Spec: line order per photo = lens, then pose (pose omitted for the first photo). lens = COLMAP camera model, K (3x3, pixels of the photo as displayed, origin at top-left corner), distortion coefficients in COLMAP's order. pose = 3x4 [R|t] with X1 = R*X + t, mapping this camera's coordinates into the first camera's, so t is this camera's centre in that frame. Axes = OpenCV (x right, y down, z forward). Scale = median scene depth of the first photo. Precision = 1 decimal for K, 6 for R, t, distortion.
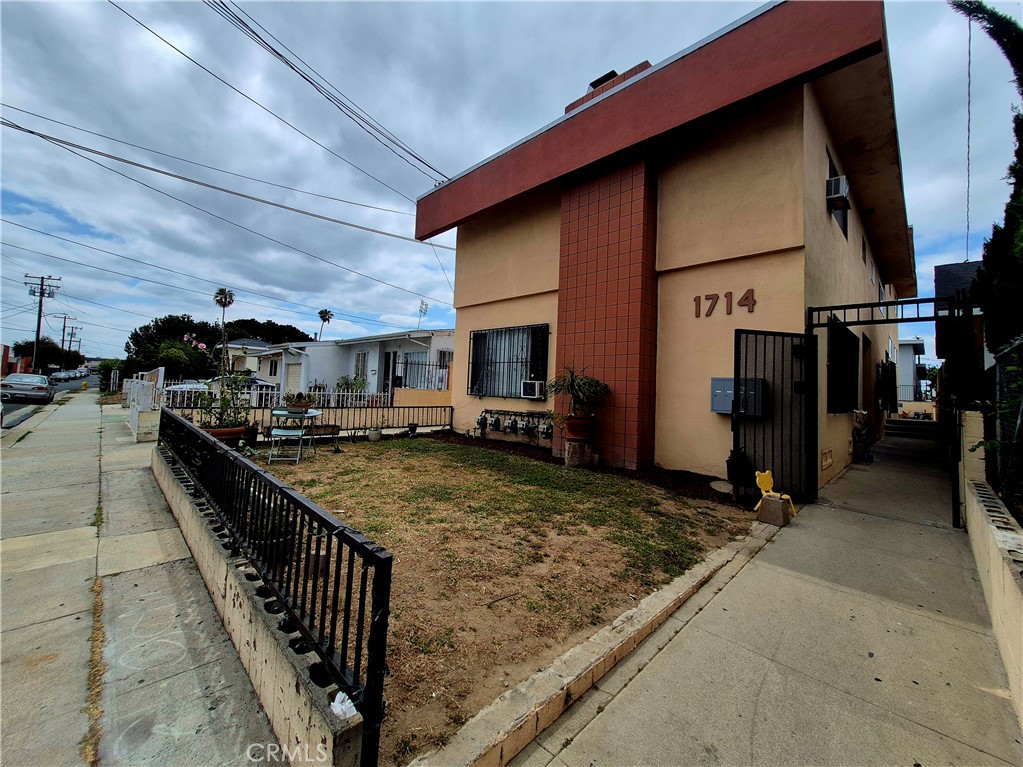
lens RADIAL K [[408.7, 0, 538.8], [0, 408.7, 363.5], [0, 0, 1]] dist [0.001487, -0.000553]
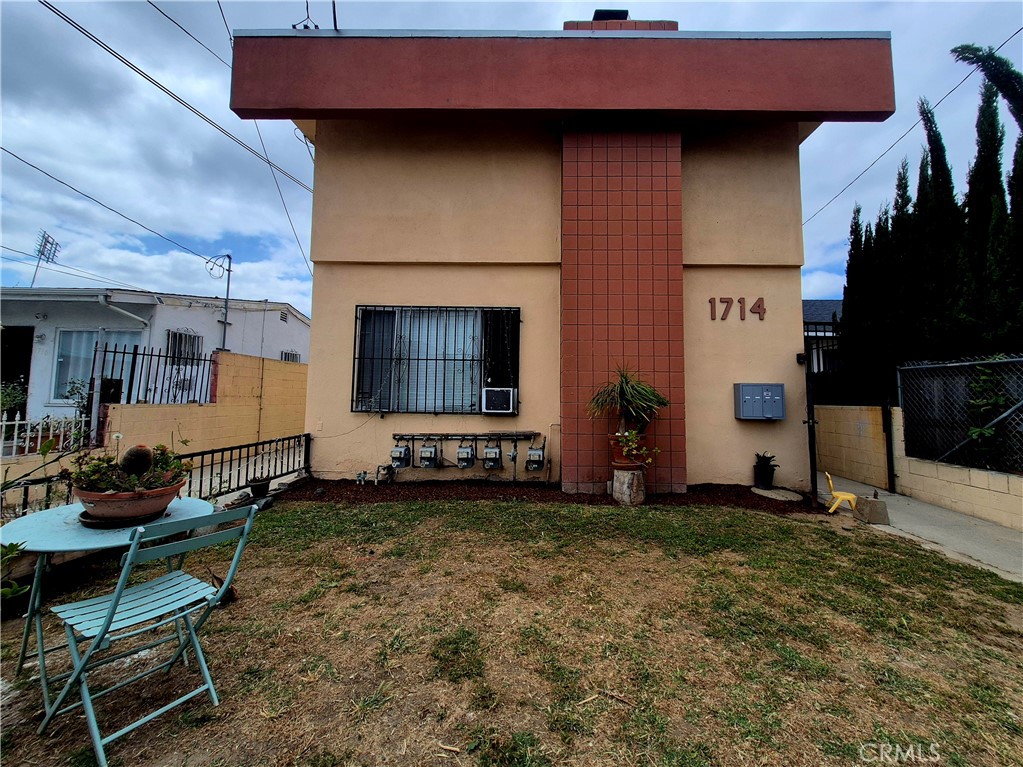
lens RADIAL K [[408.7, 0, 538.8], [0, 408.7, 363.5], [0, 0, 1]] dist [0.001487, -0.000553]
pose [[0.736223, 0.022040, 0.676380, -0.416691], [-0.024842, 0.999676, -0.005535, 0.003341], [-0.676282, -0.012728, 0.736533, 0.427913]]
